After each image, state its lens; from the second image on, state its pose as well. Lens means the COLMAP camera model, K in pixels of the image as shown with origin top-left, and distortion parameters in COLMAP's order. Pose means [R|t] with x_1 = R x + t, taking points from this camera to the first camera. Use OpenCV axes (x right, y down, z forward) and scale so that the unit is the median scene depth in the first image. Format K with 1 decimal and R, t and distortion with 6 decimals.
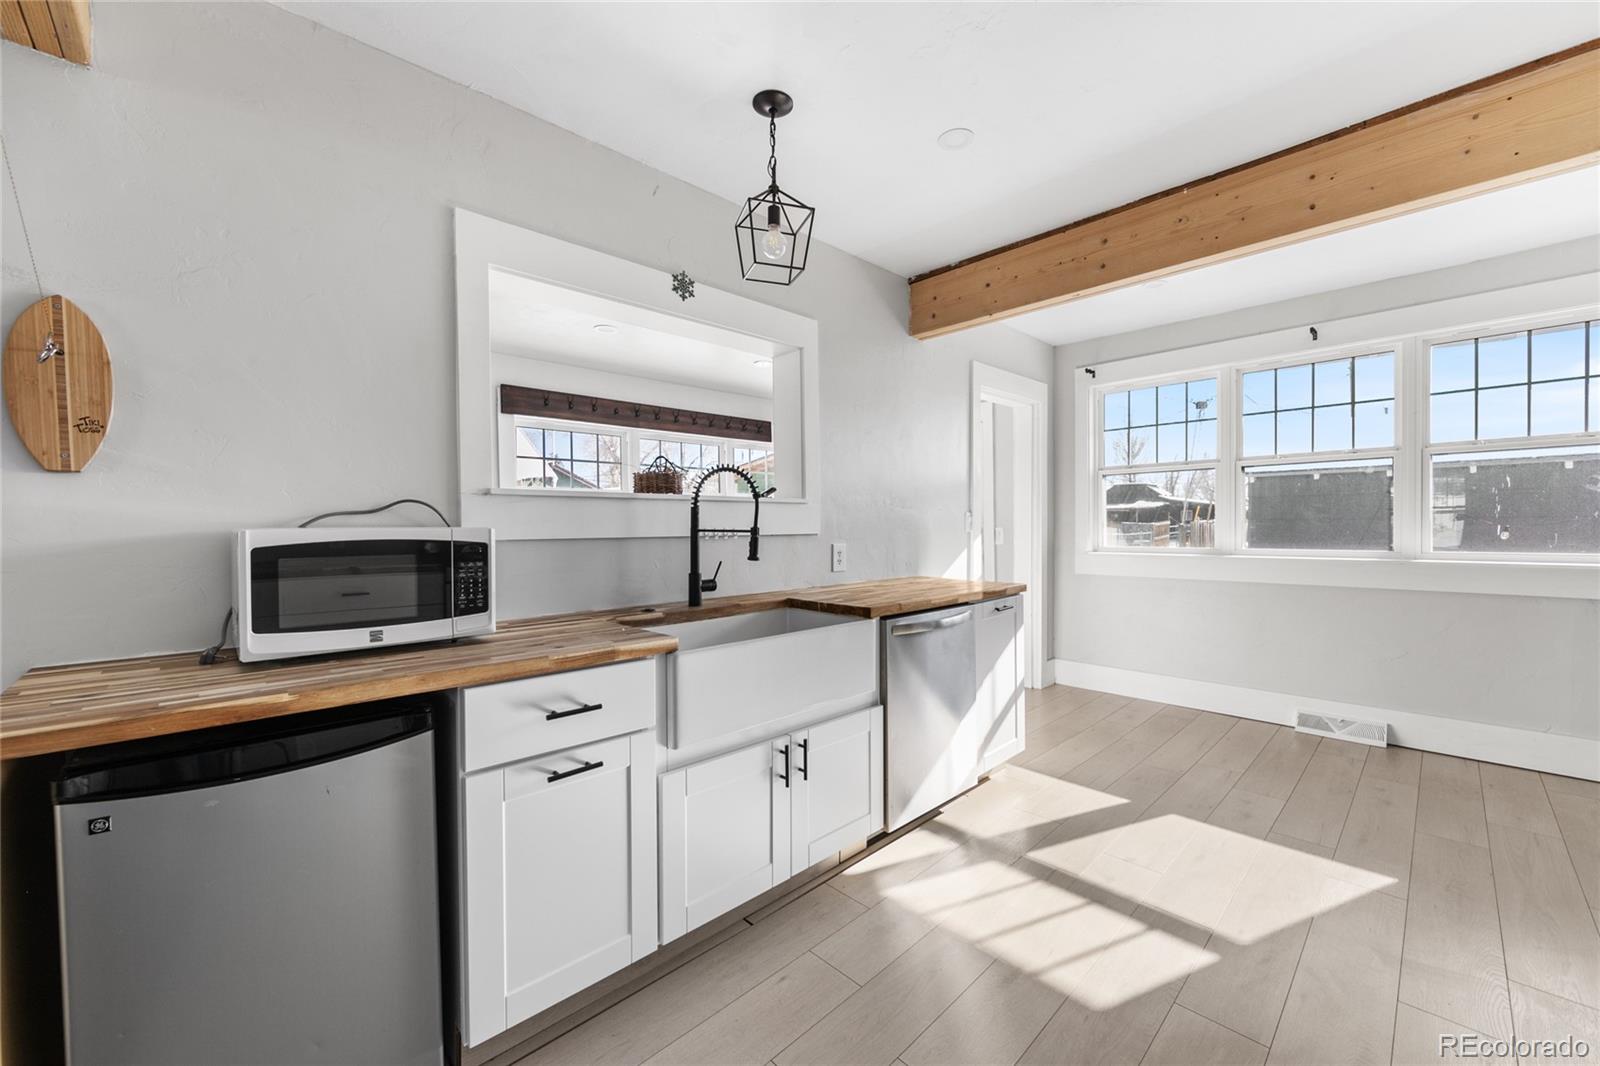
lens RADIAL K [[623.9, 0, 804.4], [0, 623.9, 541.3], [0, 0, 1]] dist [-0.001843, -0.000169]
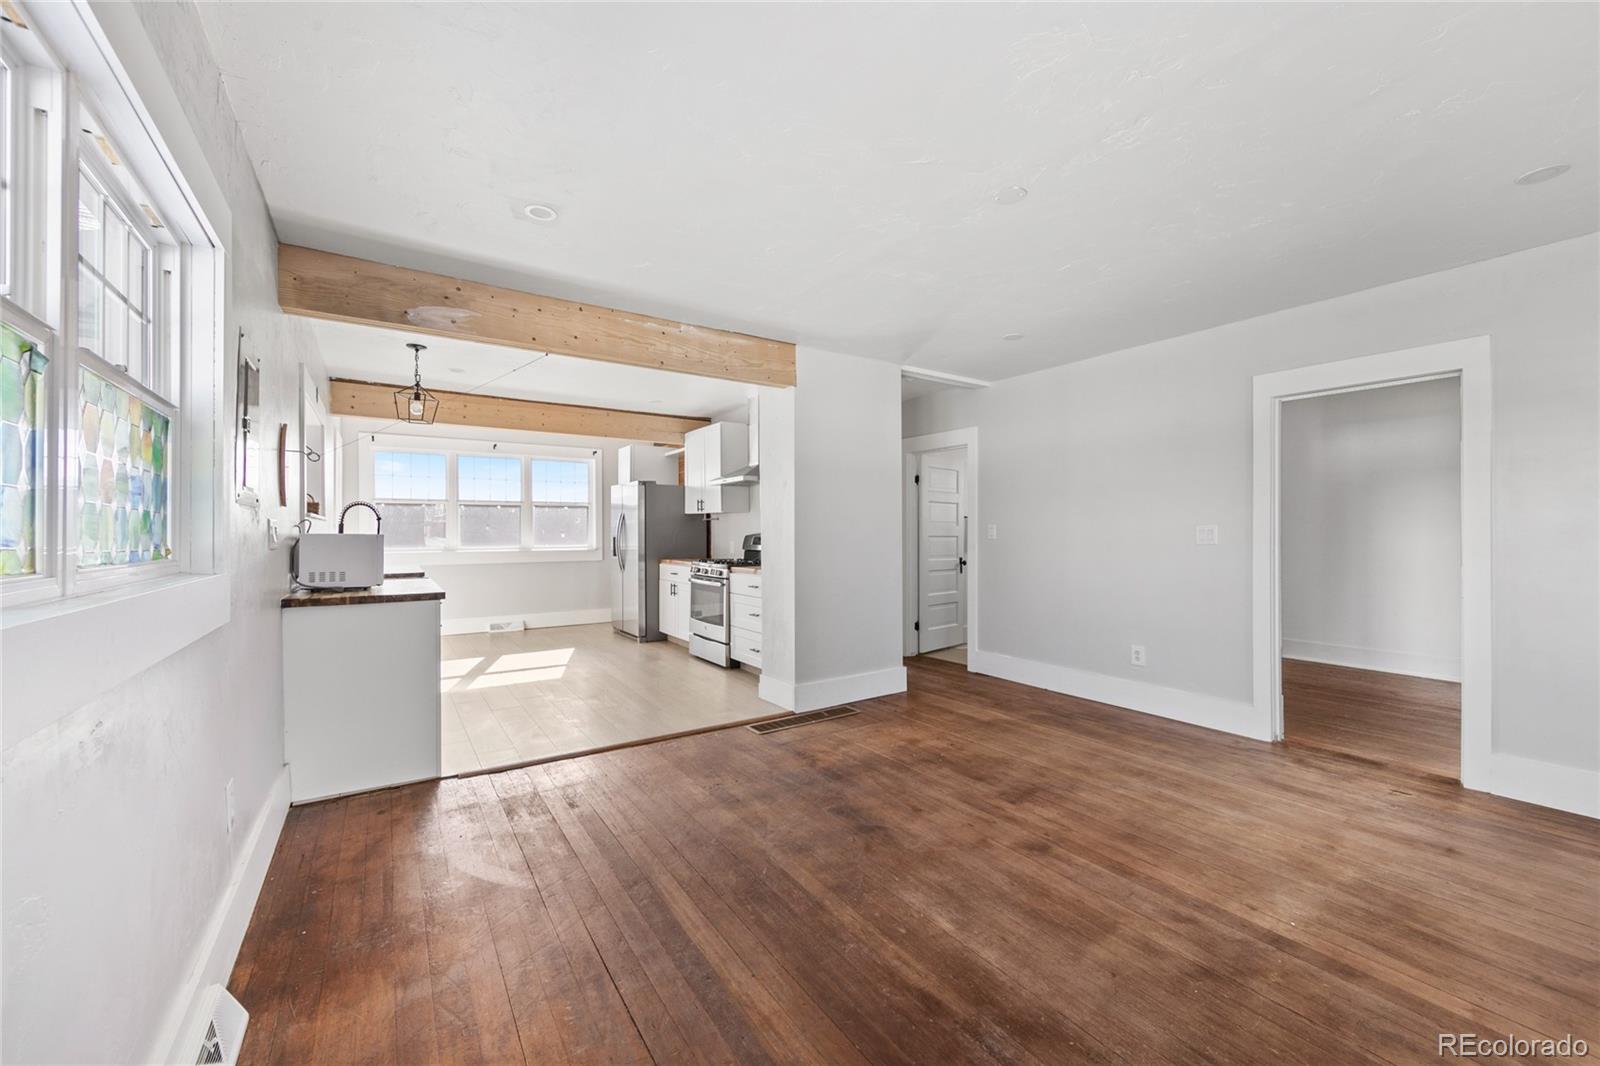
lens RADIAL K [[623.9, 0, 799.1], [0, 623.9, 533.9], [0, 0, 1]] dist [-0.001843, -0.000169]
pose [[0.175602, 0.002866, 0.984457, -1.674032], [0.026595, 0.999617, -0.007654, 0.023426], [-0.984102, 0.027526, 0.175458, -0.611110]]
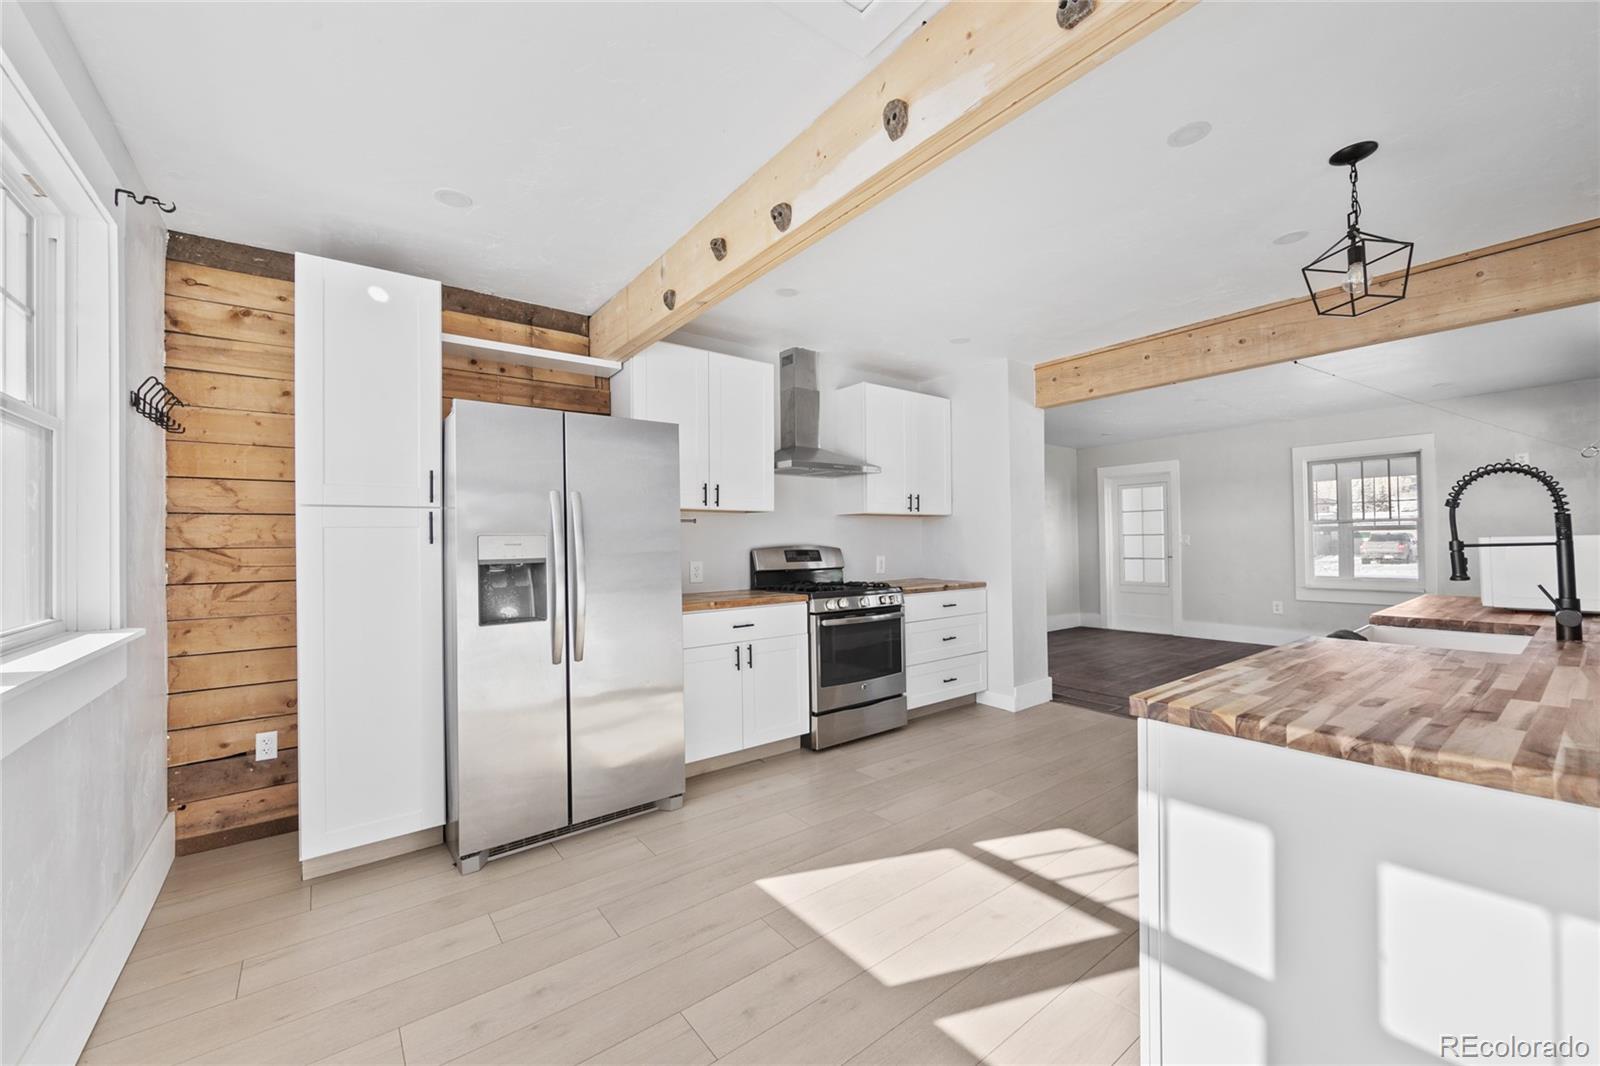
lens RADIAL K [[623.9, 0, 800.0], [0, 623.9, 536.9], [0, 0, 1]] dist [-0.001843, -0.000169]
pose [[-0.993702, 0.016841, 0.110783, 0.681645], [0.019239, 0.999602, 0.020617, -0.065593], [-0.110391, 0.022619, -0.993631, 1.826530]]
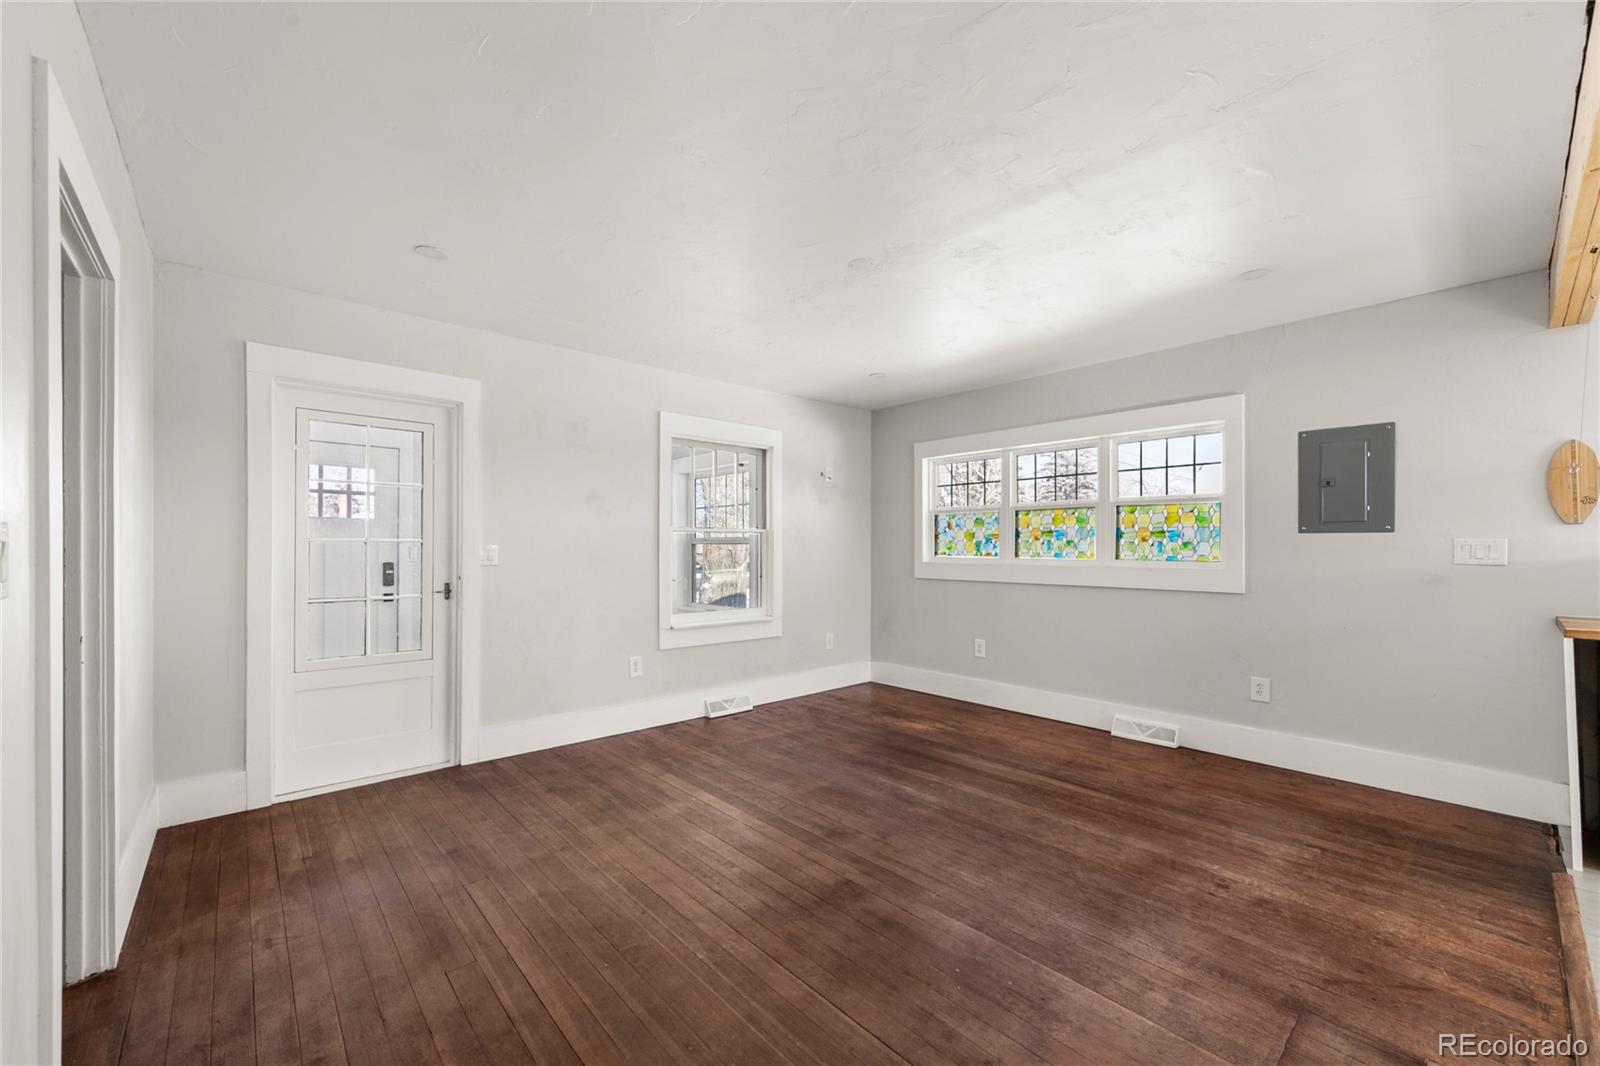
lens RADIAL K [[623.9, 0, 797.6], [0, 623.9, 547.5], [0, 0, 1]] dist [-0.001843, -0.000169]
pose [[-0.040093, -0.003330, -0.999190, 0.553665], [-0.026196, 0.999654, -0.002281, 0.022745], [0.998853, 0.026083, -0.040166, -0.843136]]
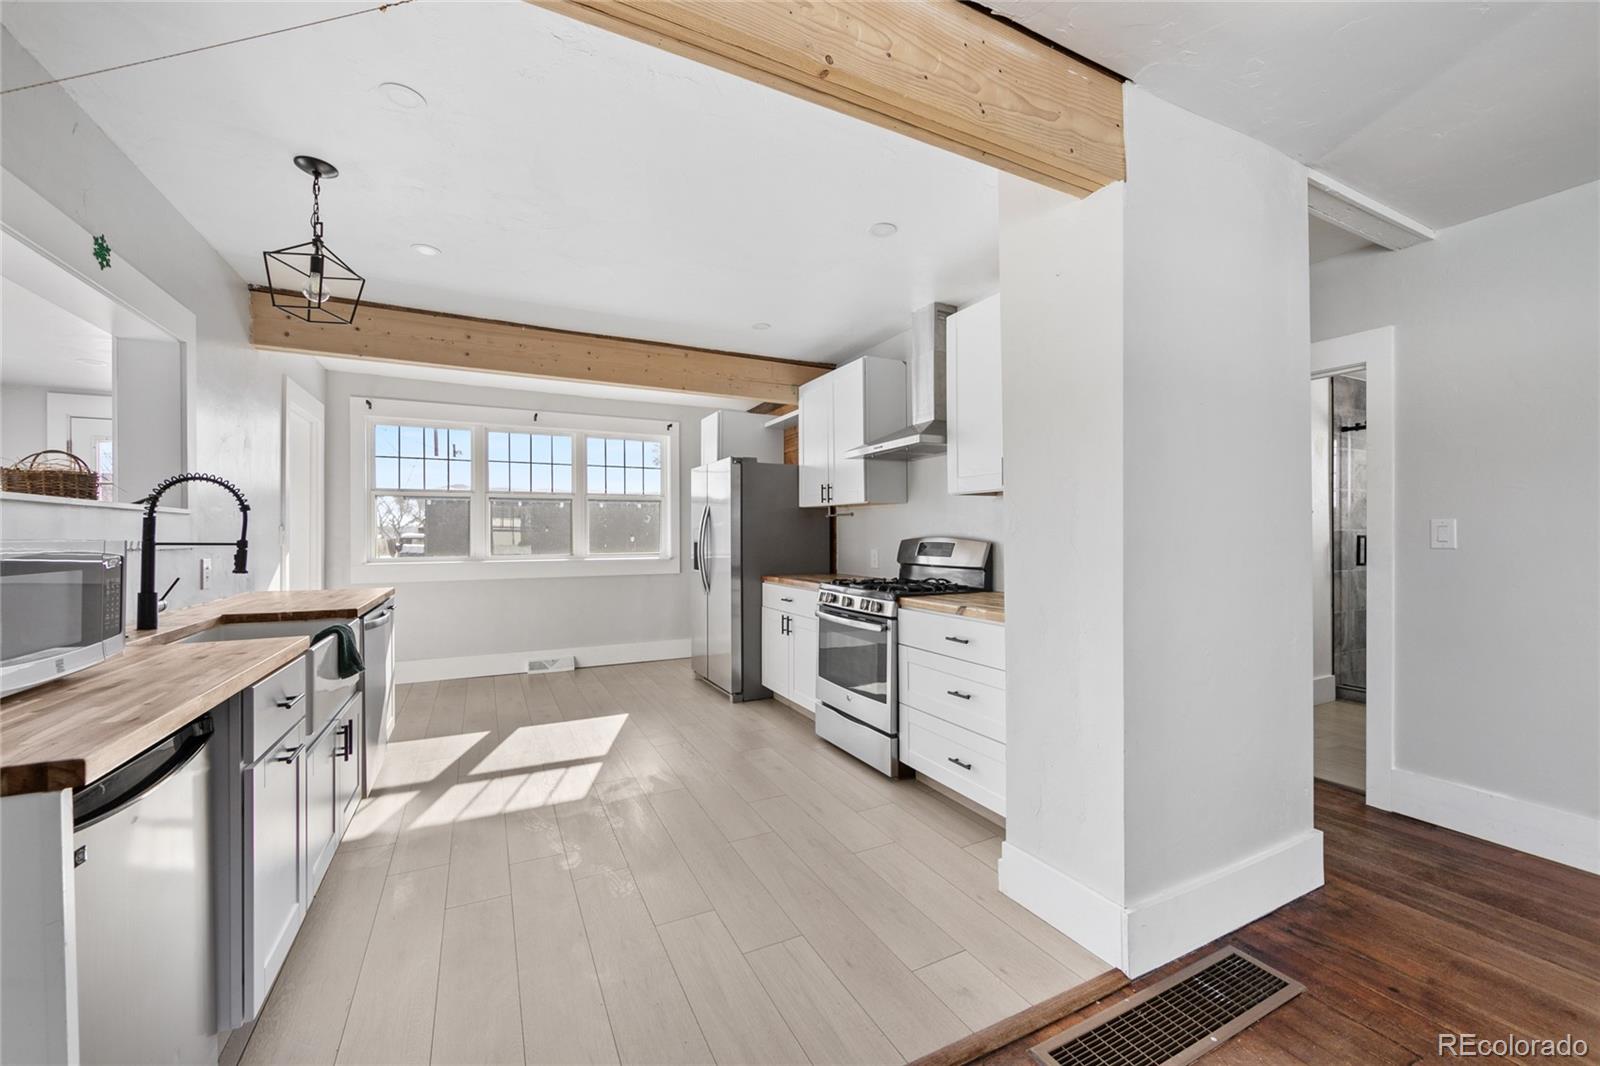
lens RADIAL K [[623.9, 0, 795.4], [0, 623.9, 533.2], [0, 0, 1]] dist [-0.001843, -0.000169]
pose [[0.300055, 0.008766, 0.953882, -0.715221], [0.025638, 0.999522, -0.017250, 0.005684], [-0.953577, 0.029631, 0.299687, -0.127678]]
